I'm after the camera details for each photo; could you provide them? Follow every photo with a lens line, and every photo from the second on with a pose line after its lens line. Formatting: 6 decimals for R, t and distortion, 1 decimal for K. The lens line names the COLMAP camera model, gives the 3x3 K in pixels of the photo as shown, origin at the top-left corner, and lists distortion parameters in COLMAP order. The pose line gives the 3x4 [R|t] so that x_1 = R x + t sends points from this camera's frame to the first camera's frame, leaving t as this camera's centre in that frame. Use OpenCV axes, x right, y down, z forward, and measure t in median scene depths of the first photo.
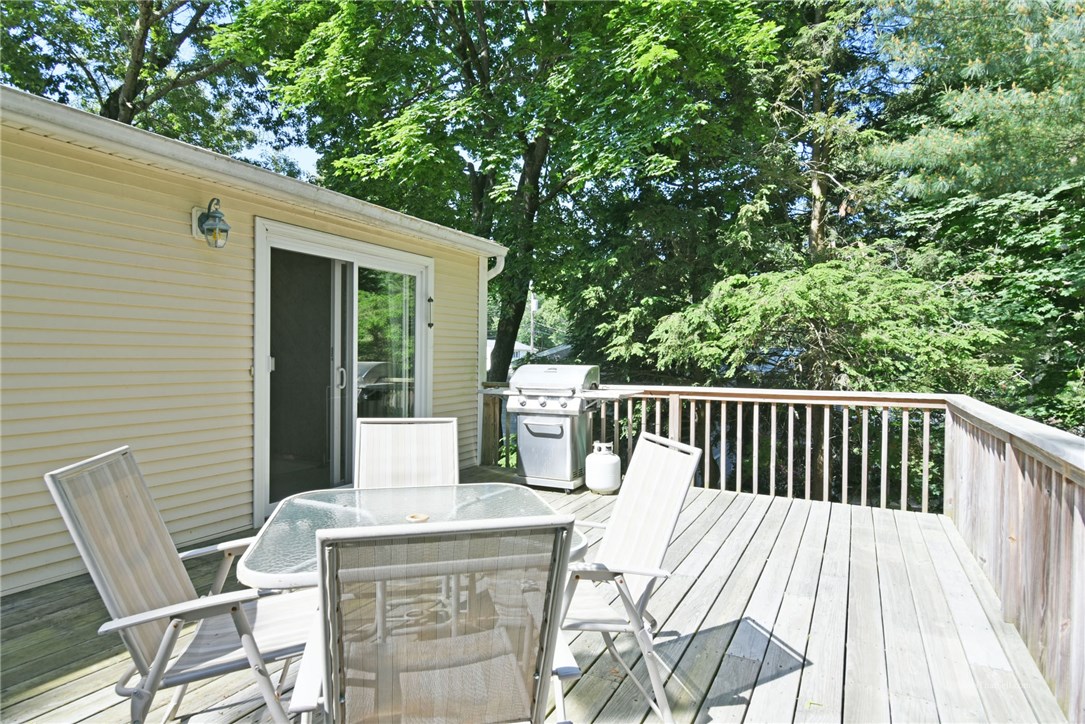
lens RADIAL K [[604.1, 0, 536.7], [0, 604.1, 360.1], [0, 0, 1]] dist [-0.003826, -0.000729]
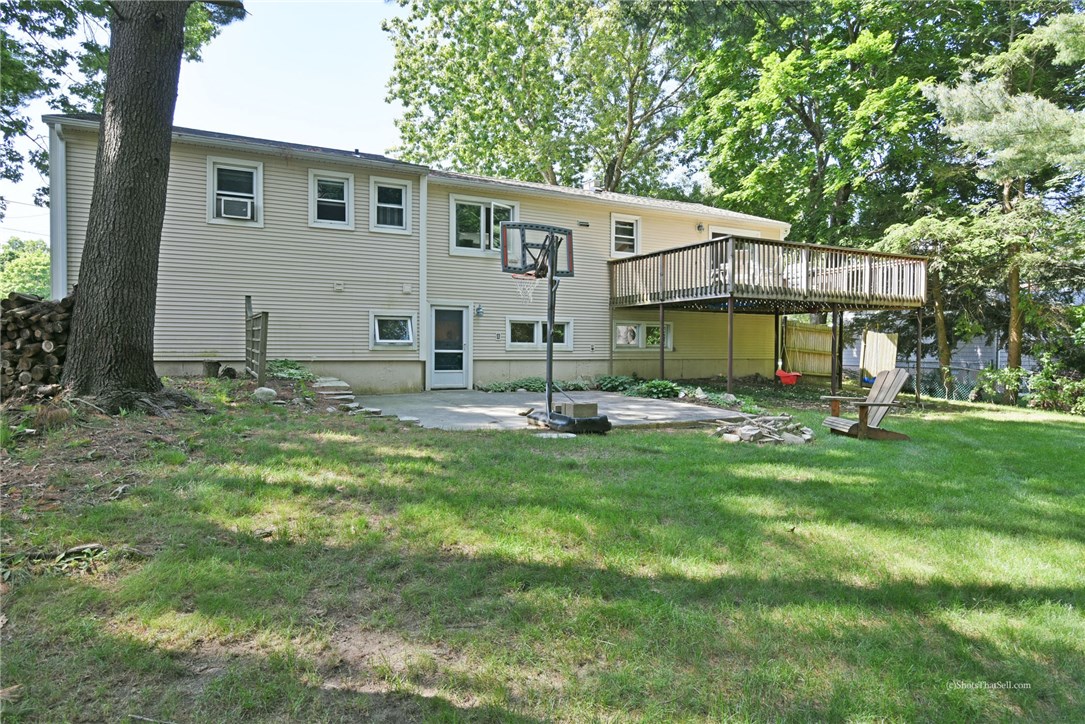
lens RADIAL K [[635.3, 0, 534.2], [0, 635.3, 360.2], [0, 0, 1]] dist [-0.005986, -0.002229]
pose [[0.824227, 0.005831, -0.566229, 0.528713], [0.000517, 0.999939, 0.011049, 0.349534], [0.566259, -0.009400, 0.824174, -1.696028]]
